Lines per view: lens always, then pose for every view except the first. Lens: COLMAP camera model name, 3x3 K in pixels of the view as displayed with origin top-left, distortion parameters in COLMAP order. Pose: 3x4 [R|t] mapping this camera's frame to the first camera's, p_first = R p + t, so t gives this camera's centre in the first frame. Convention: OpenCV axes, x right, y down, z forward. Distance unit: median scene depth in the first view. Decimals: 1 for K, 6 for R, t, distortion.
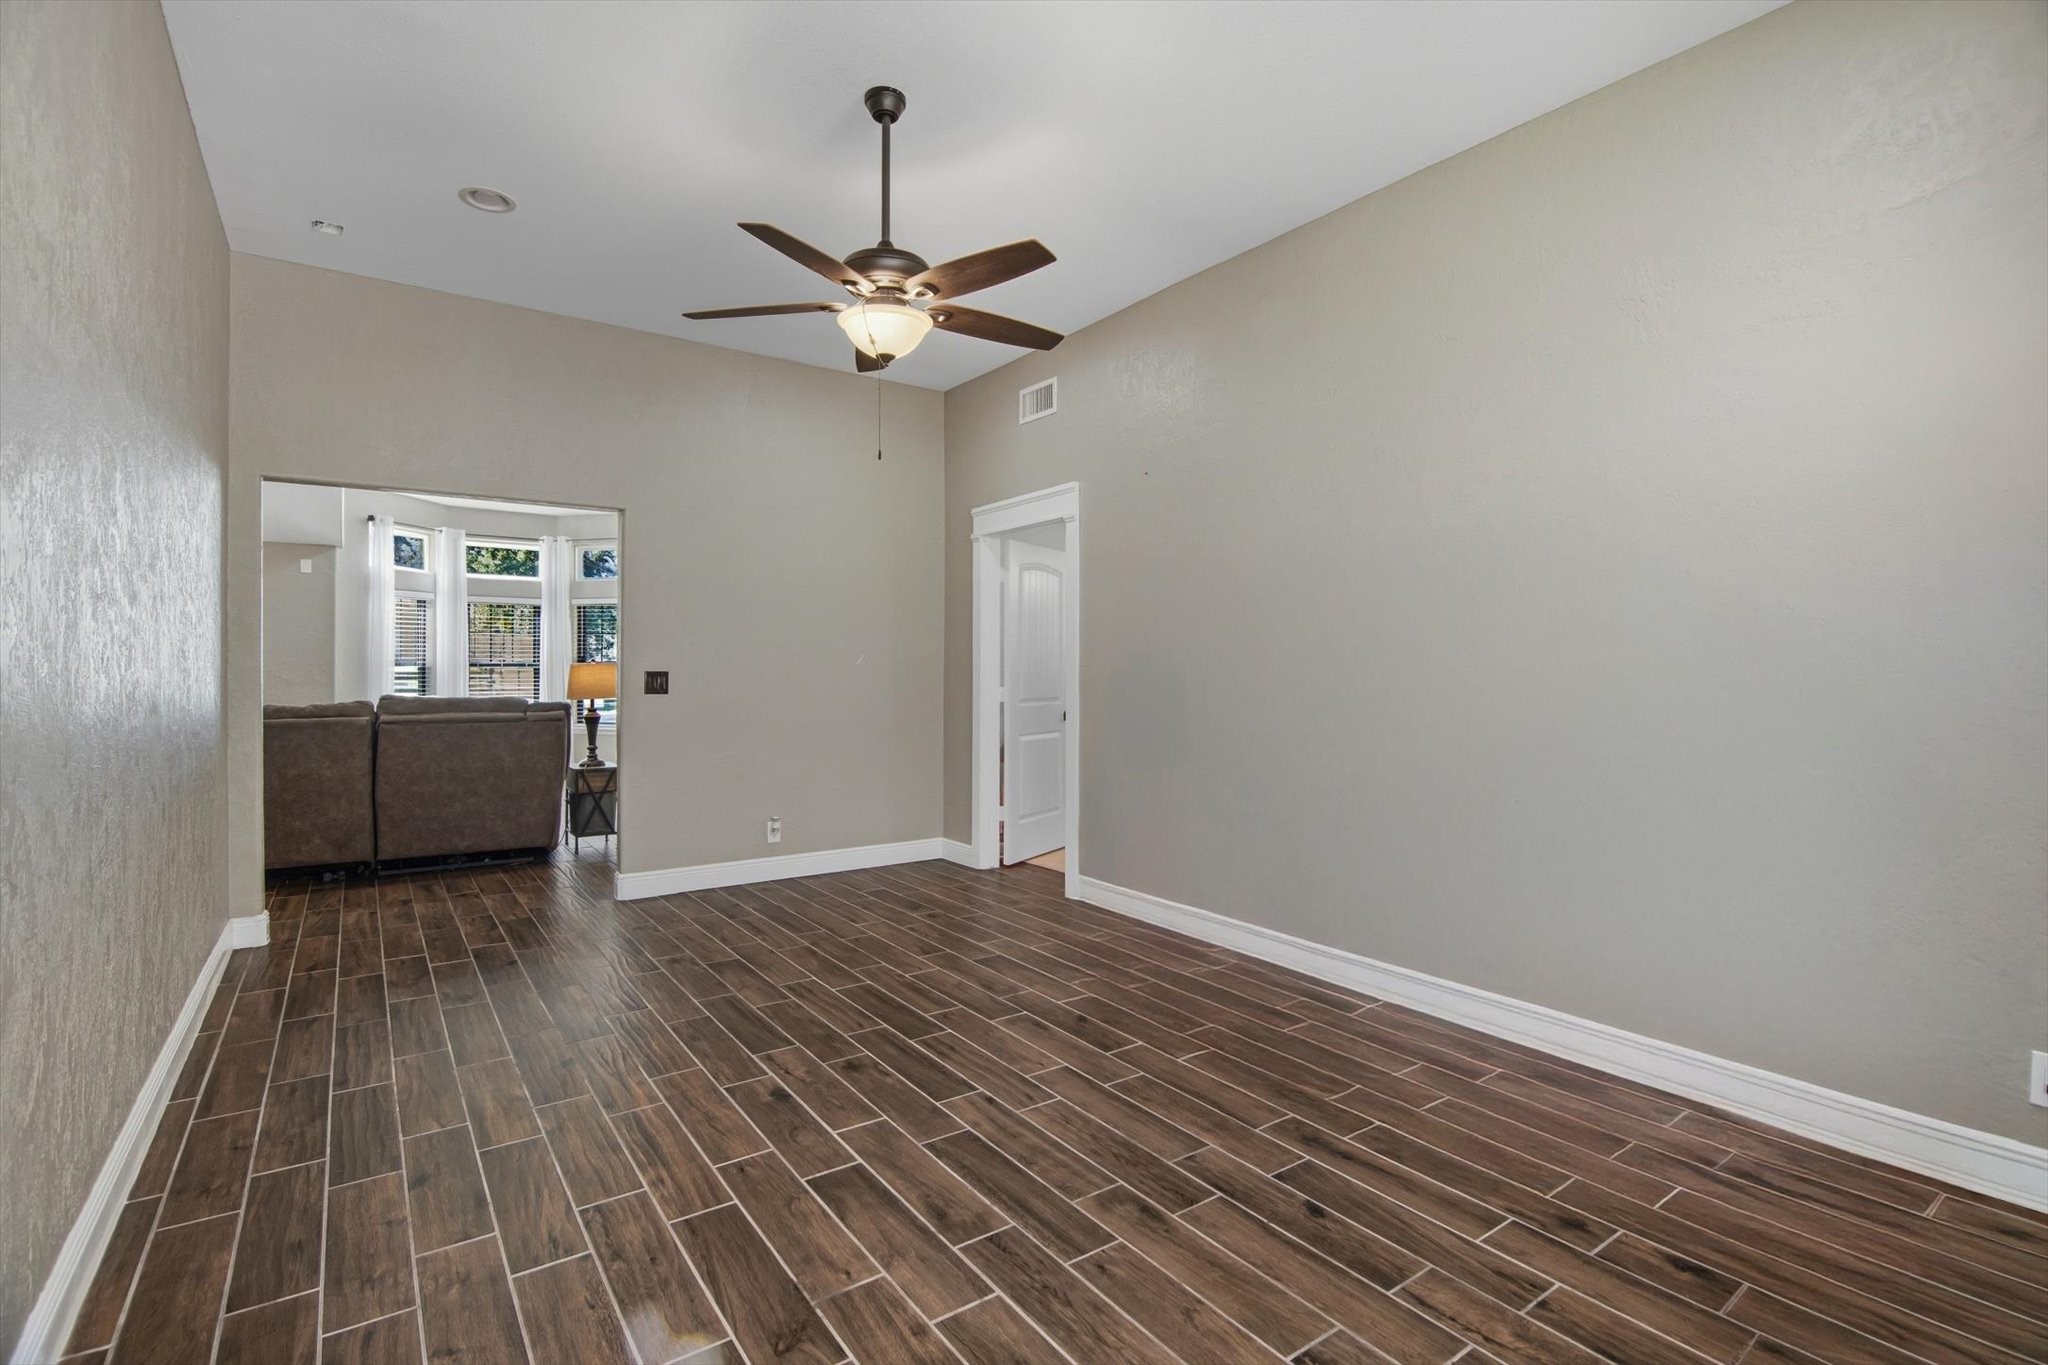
lens RADIAL K [[925.0, 0, 1003.4], [0, 925.0, 669.0], [0, 0, 1]] dist [0.007089, -0.001215]
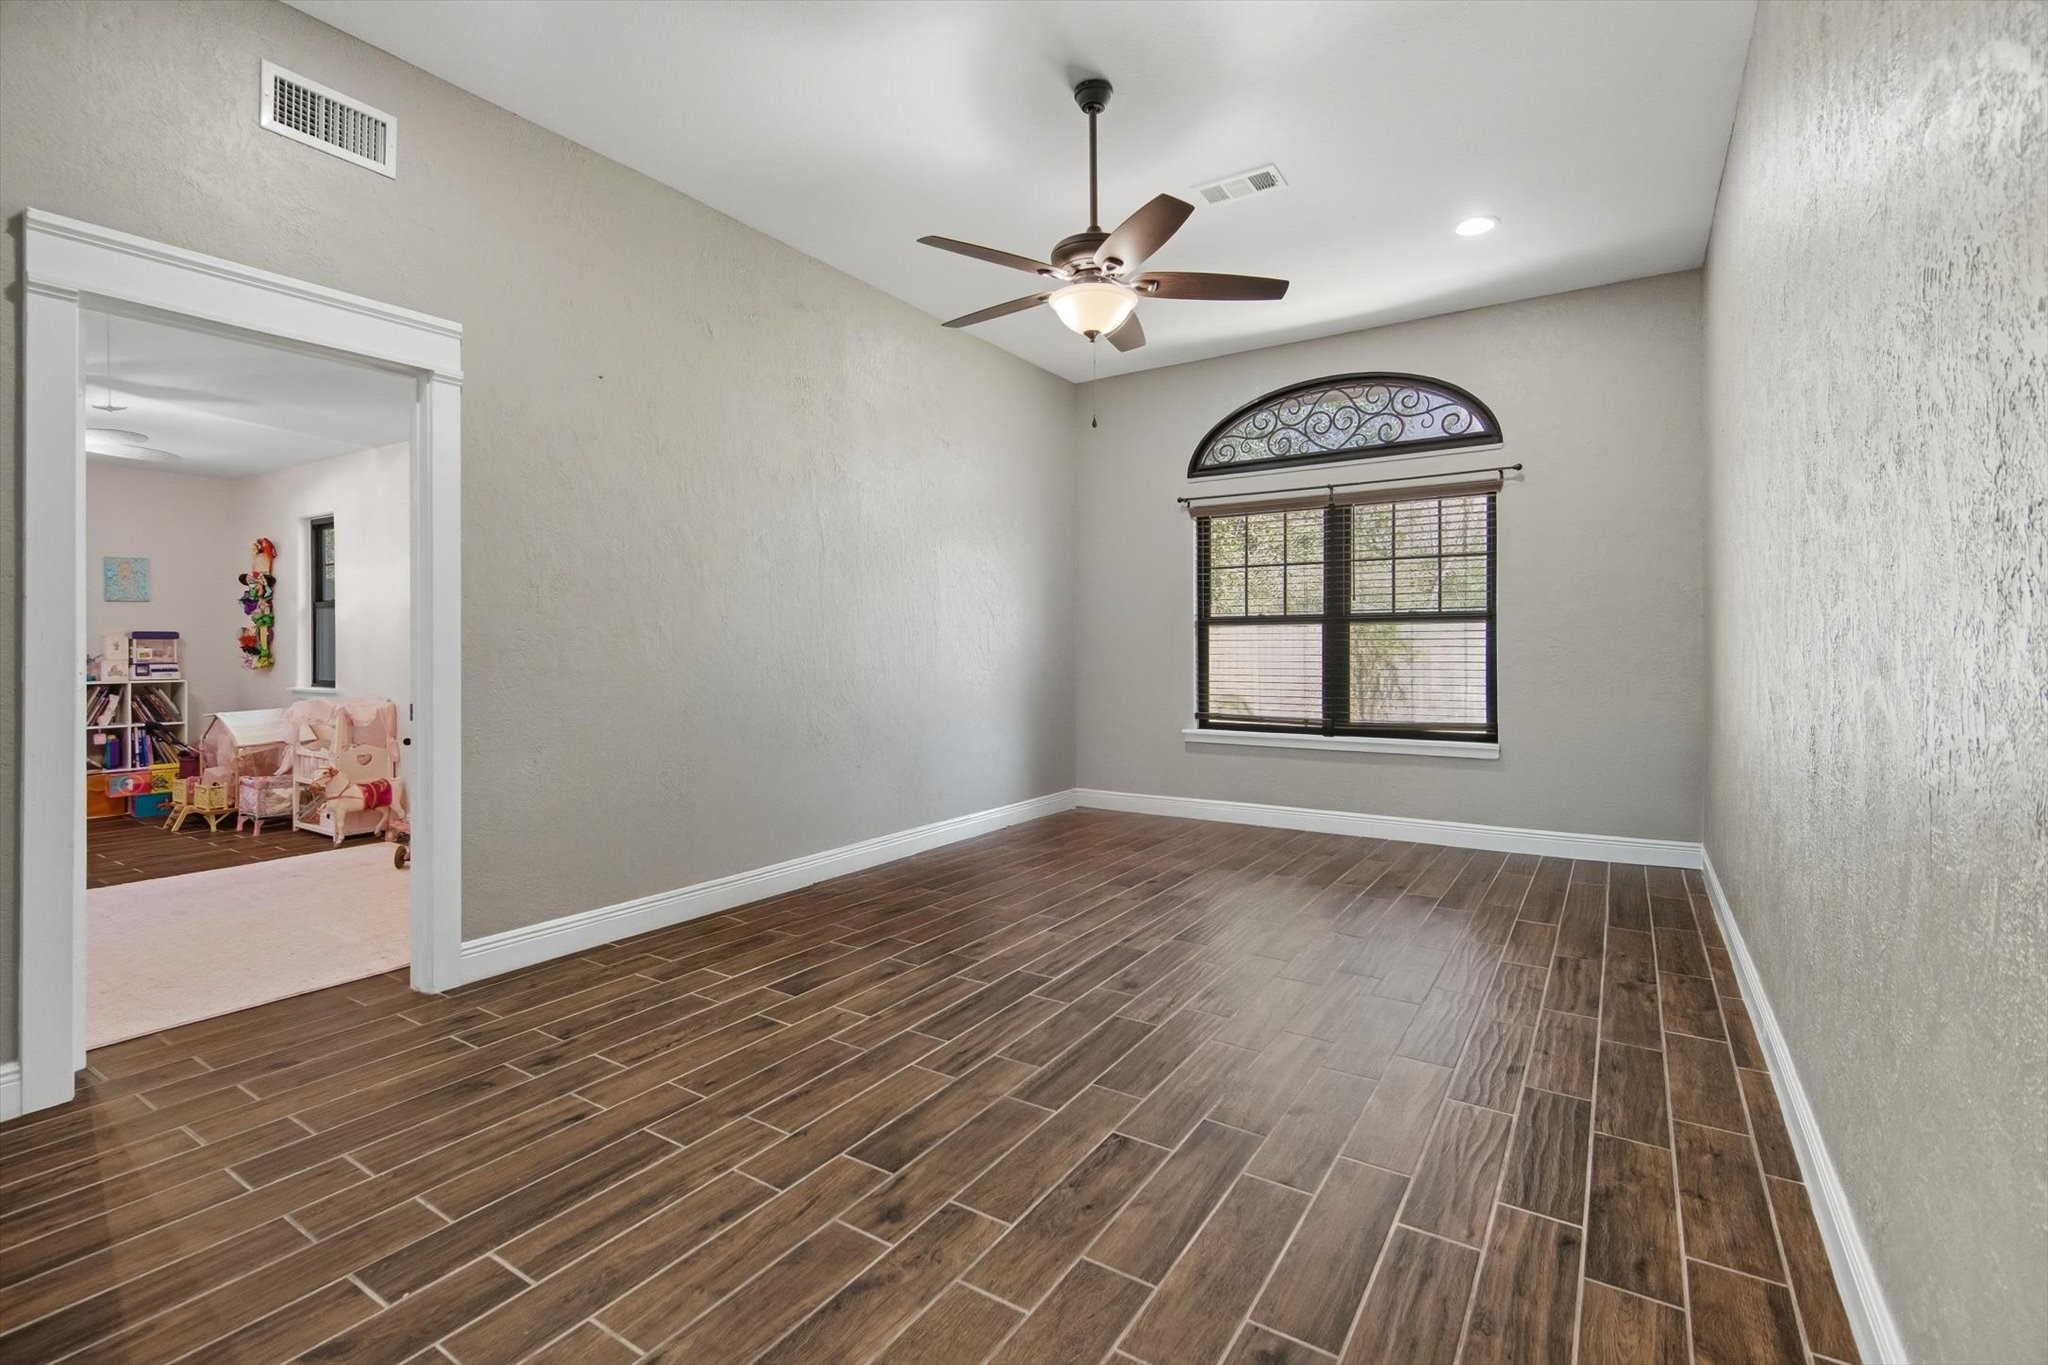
lens RADIAL K [[925.0, 0, 1003.4], [0, 925.0, 669.0], [0, 0, 1]] dist [0.007089, -0.001215]
pose [[-0.357077, -0.020833, 0.933843, -0.941893], [0.005301, 0.999690, 0.024329, 0.026848], [-0.934060, 0.013637, -0.356855, 1.284735]]
